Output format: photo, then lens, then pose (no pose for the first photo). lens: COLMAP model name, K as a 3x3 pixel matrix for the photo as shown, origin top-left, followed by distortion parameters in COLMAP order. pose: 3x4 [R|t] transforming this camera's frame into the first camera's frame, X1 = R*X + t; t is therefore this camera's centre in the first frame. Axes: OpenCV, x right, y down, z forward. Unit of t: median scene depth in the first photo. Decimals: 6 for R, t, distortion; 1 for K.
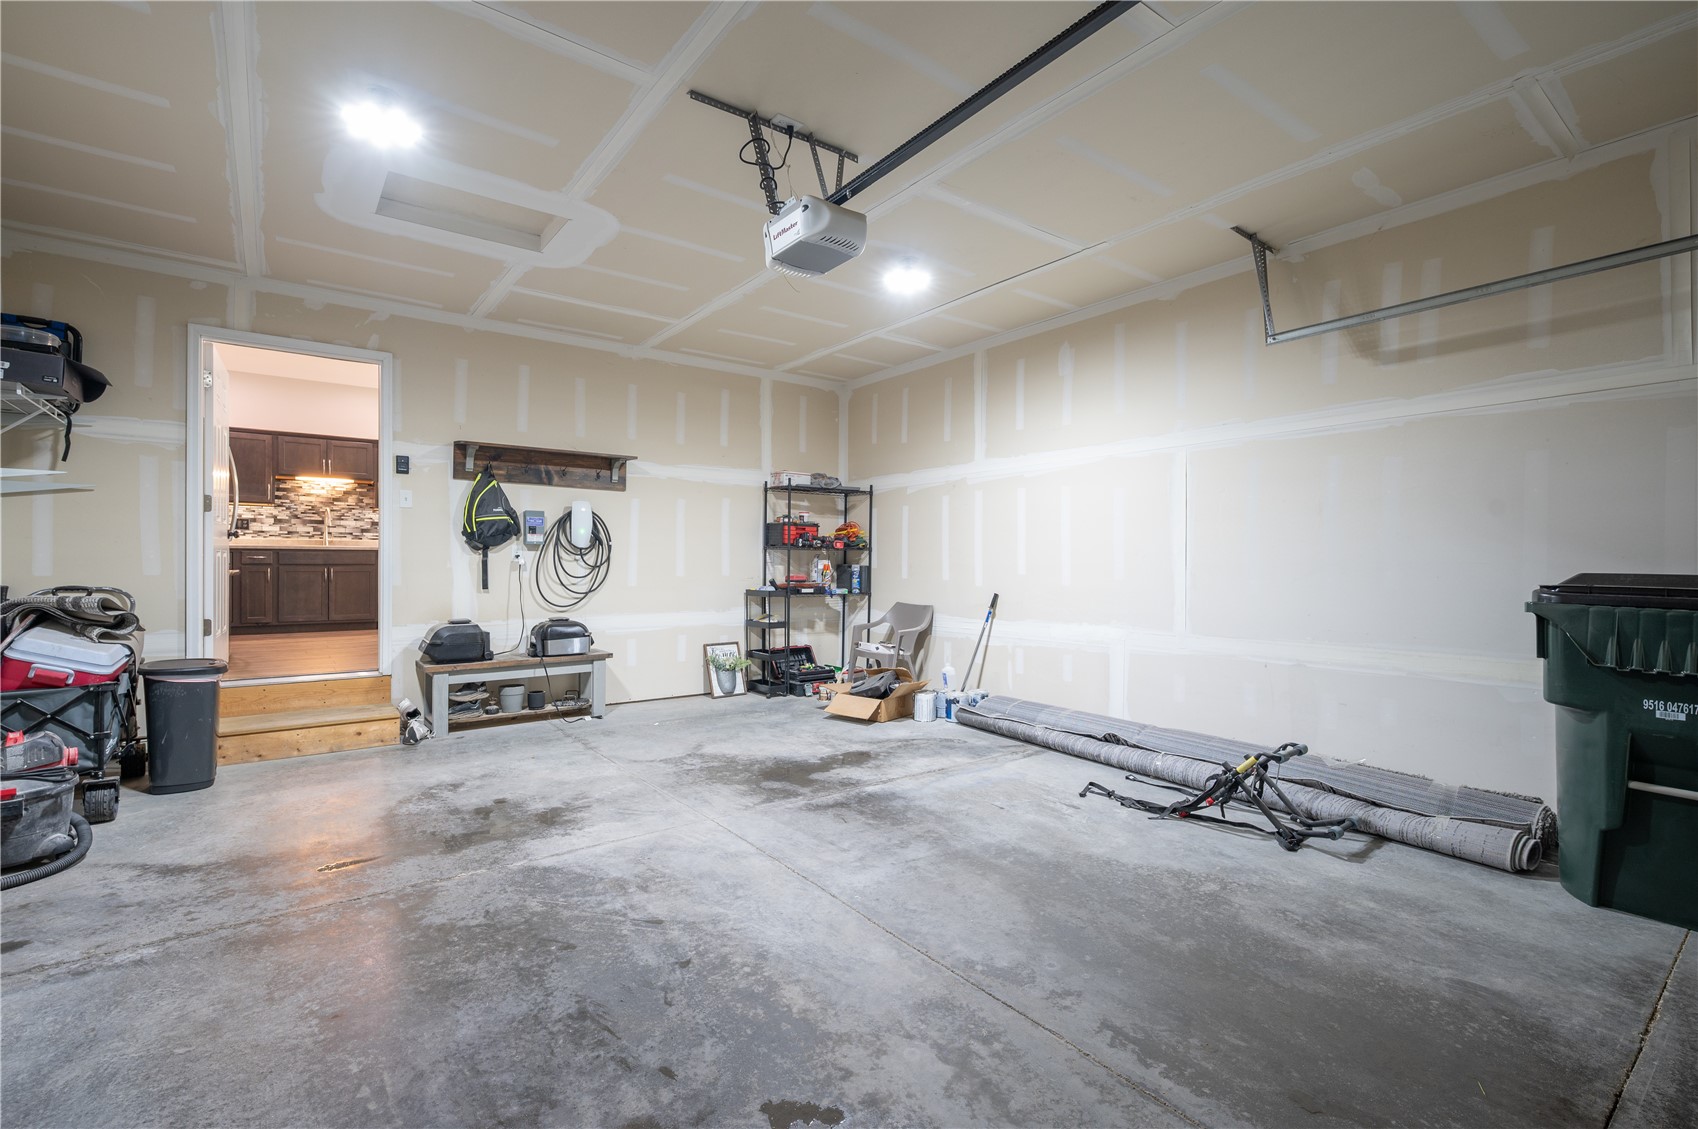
lens RADIAL K [[767.5, 0, 847.4], [0, 767.5, 567.1], [0, 0, 1]] dist [-0.001508, -0.000108]
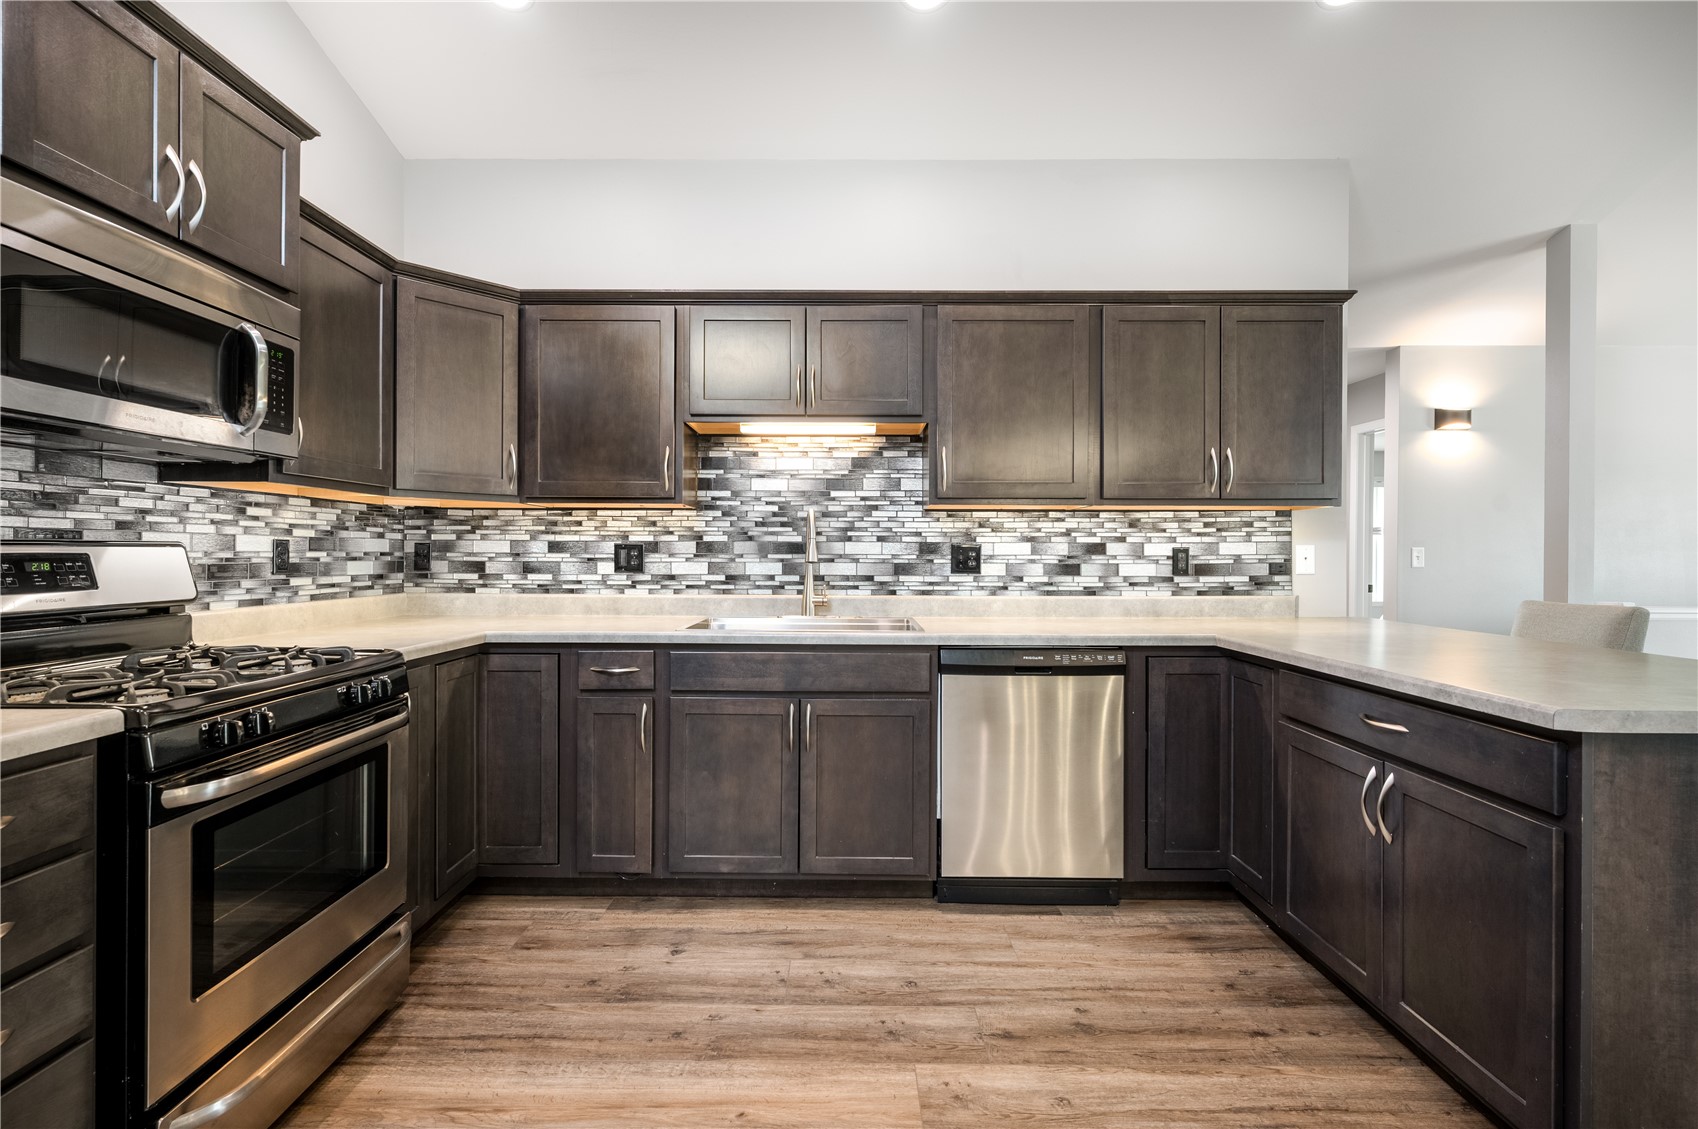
lens RADIAL K [[767.5, 0, 847.6], [0, 767.5, 557.5], [0, 0, 1]] dist [-0.001508, -0.000108]
pose [[0.798612, 0.004353, -0.601831, -0.461287], [-0.004555, 0.999989, 0.001189, -0.055965], [0.601829, 0.001792, 0.798623, 0.741781]]
